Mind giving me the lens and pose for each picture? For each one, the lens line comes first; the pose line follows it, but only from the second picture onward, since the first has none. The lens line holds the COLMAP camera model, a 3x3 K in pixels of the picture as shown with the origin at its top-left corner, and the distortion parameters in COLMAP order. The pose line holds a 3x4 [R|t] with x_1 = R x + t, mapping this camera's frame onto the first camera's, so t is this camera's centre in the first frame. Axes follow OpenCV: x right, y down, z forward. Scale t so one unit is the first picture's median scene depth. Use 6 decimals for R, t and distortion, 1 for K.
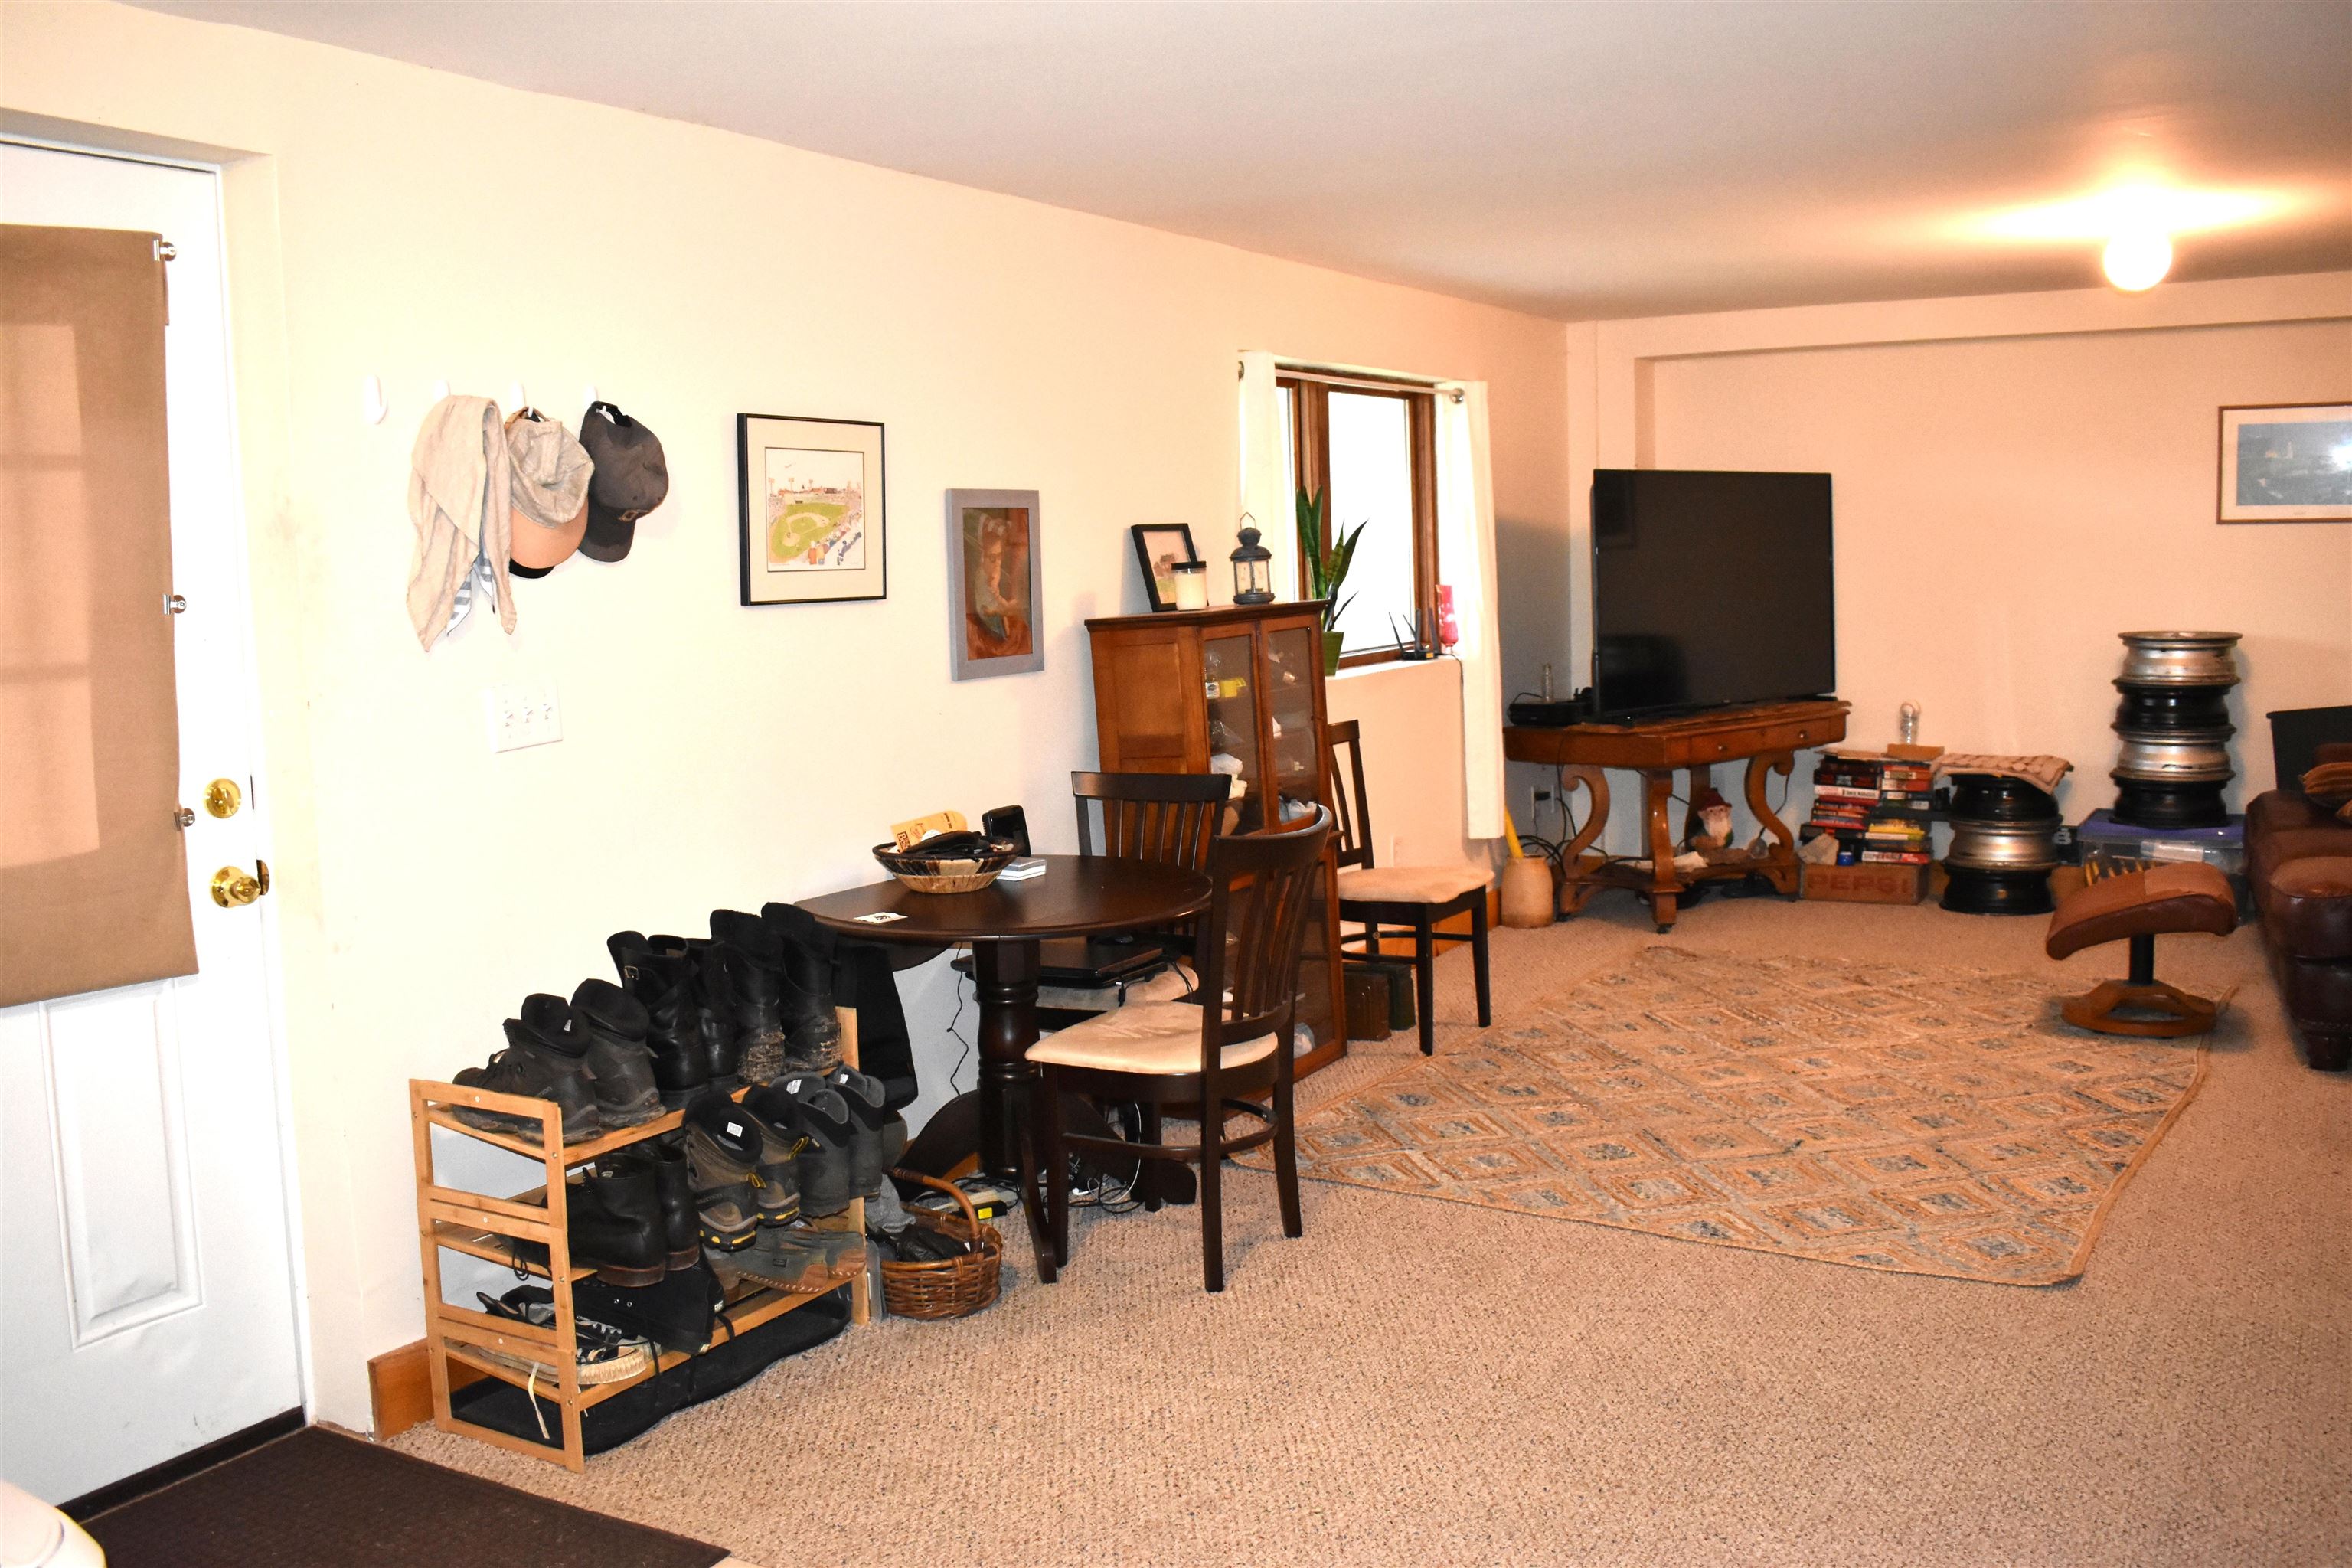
lens RADIAL K [[2136.9, 0, 1113.0], [0, 2136.9, 792.0], [0, 0, 1]] dist [-0.102114, 0.036343]
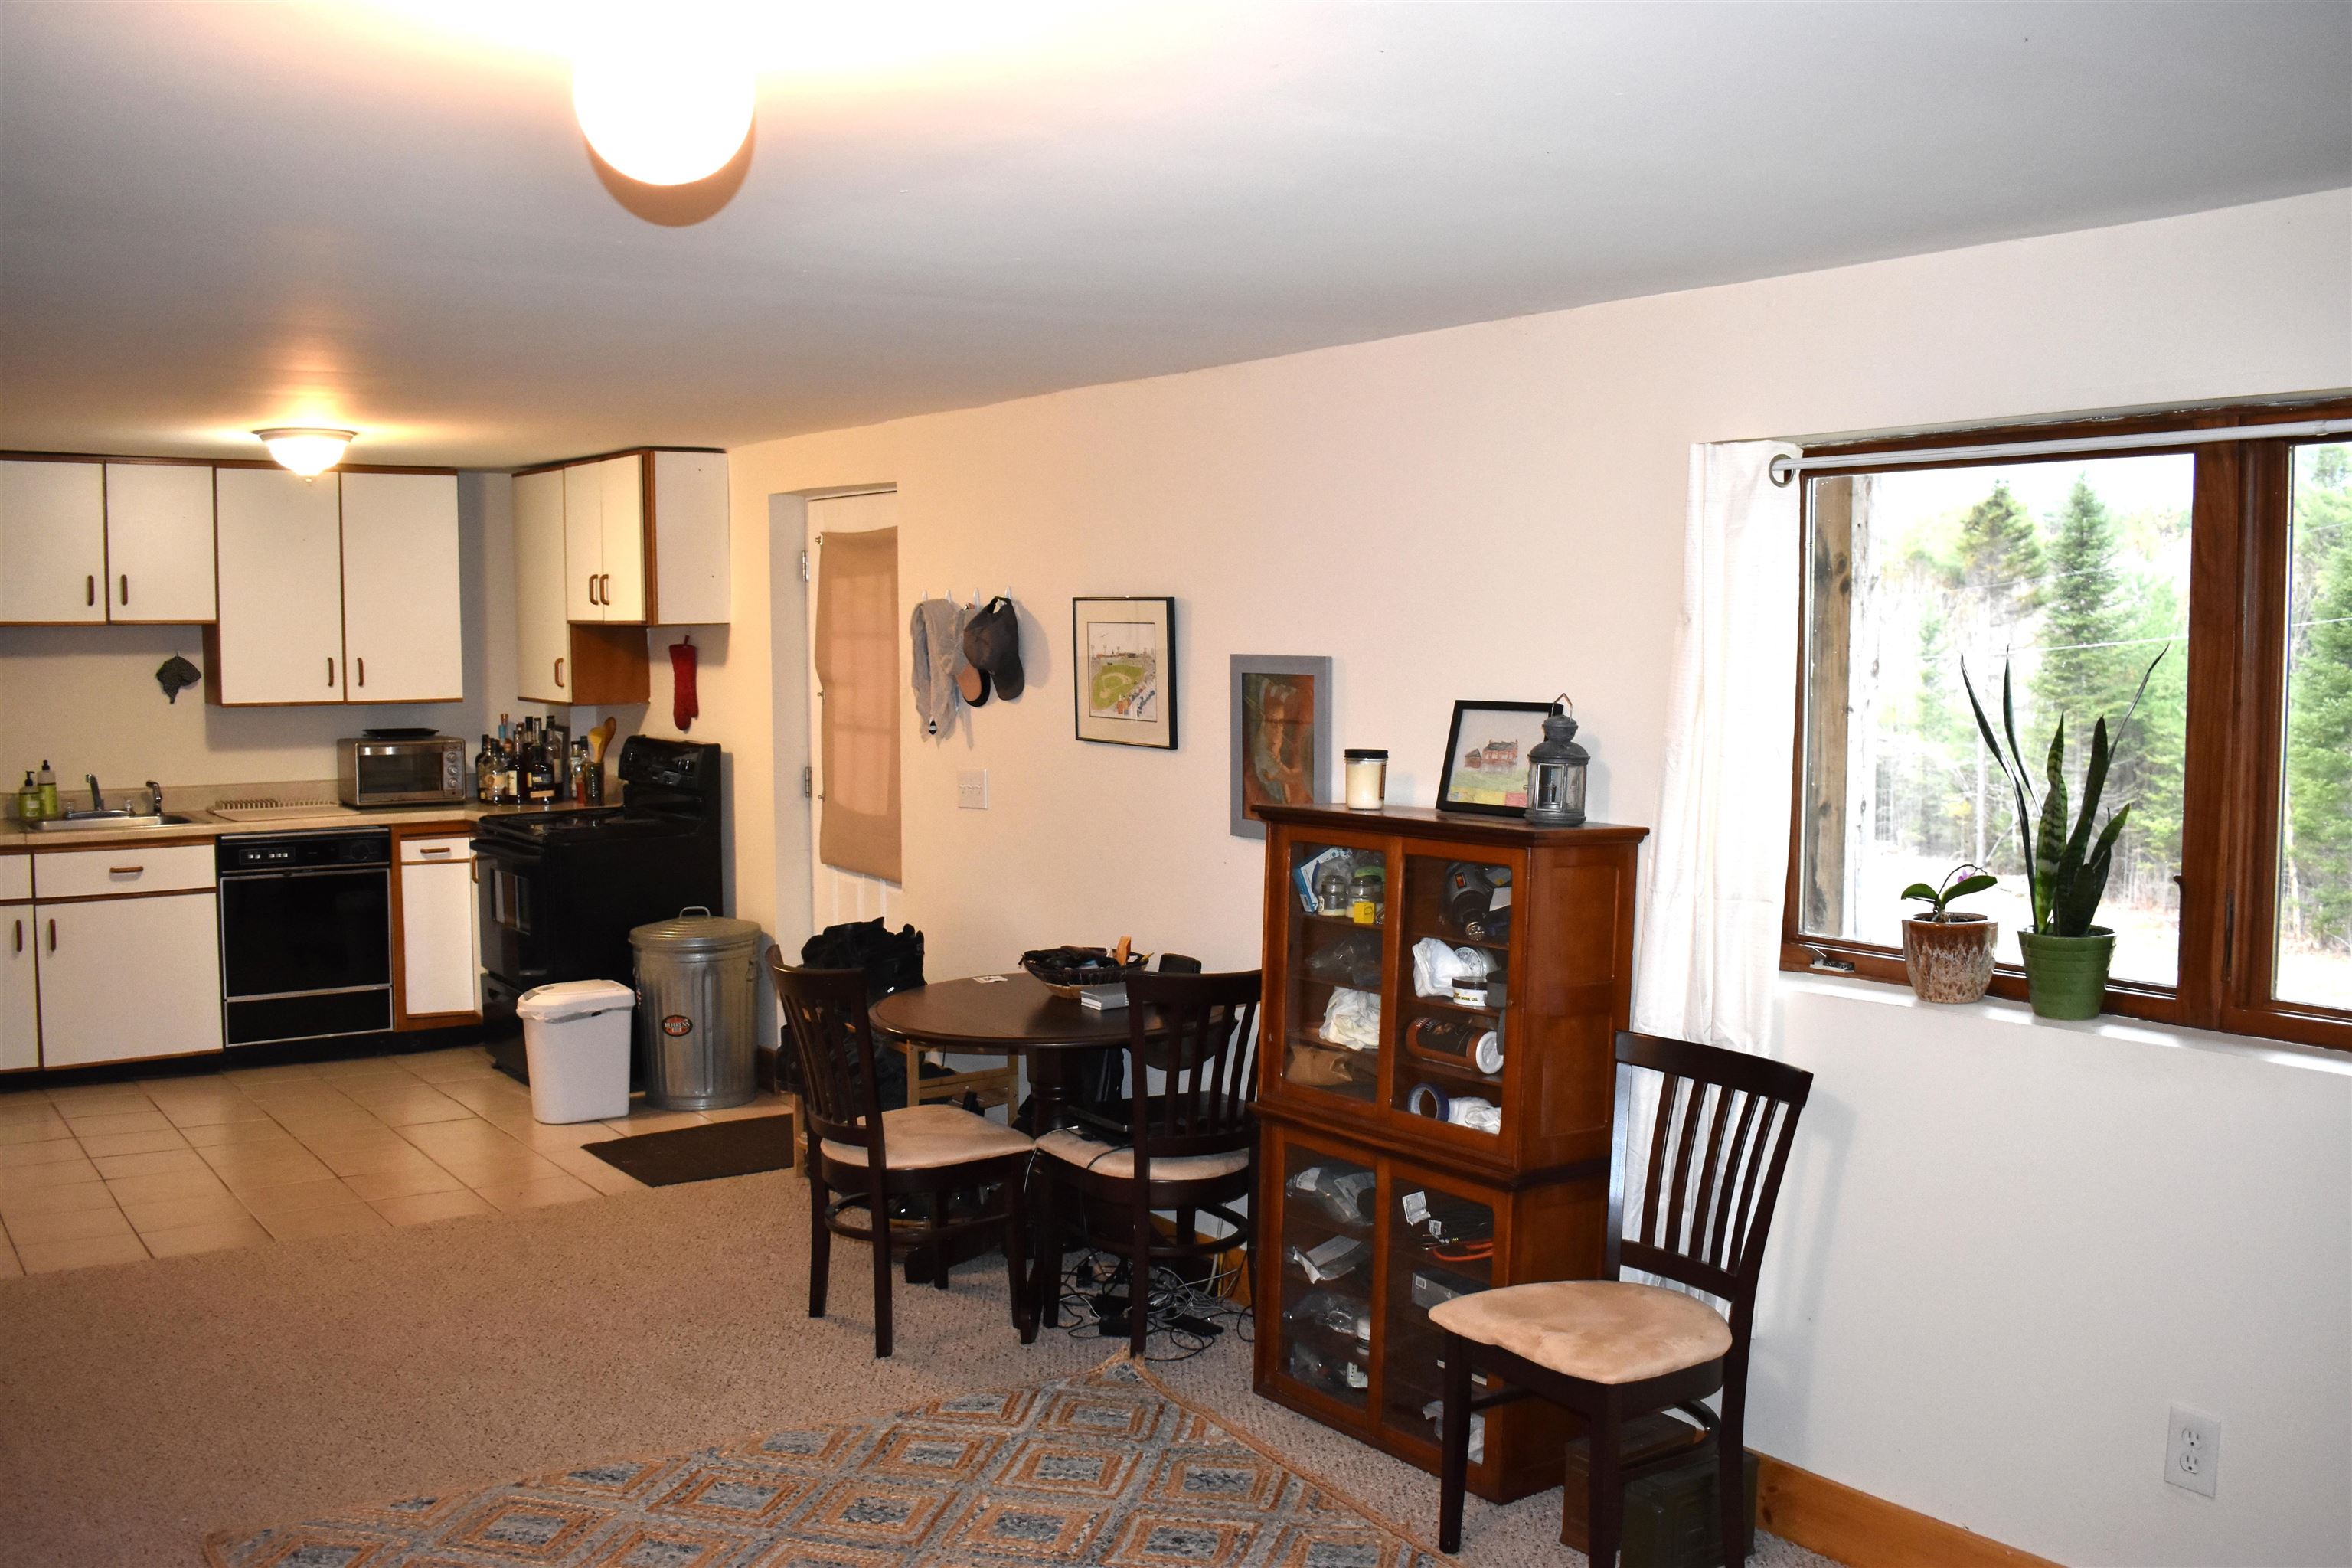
lens RADIAL K [[2136.9, 0, 1225.0], [0, 2136.9, 754.5], [0, 0, 1]] dist [-0.102114, 0.036343]
pose [[-0.388798, 0.087253, -0.917182, 0.744272], [-0.091679, 0.986901, 0.132748, -0.193117], [0.916750, 0.135698, -0.375706, 1.158777]]
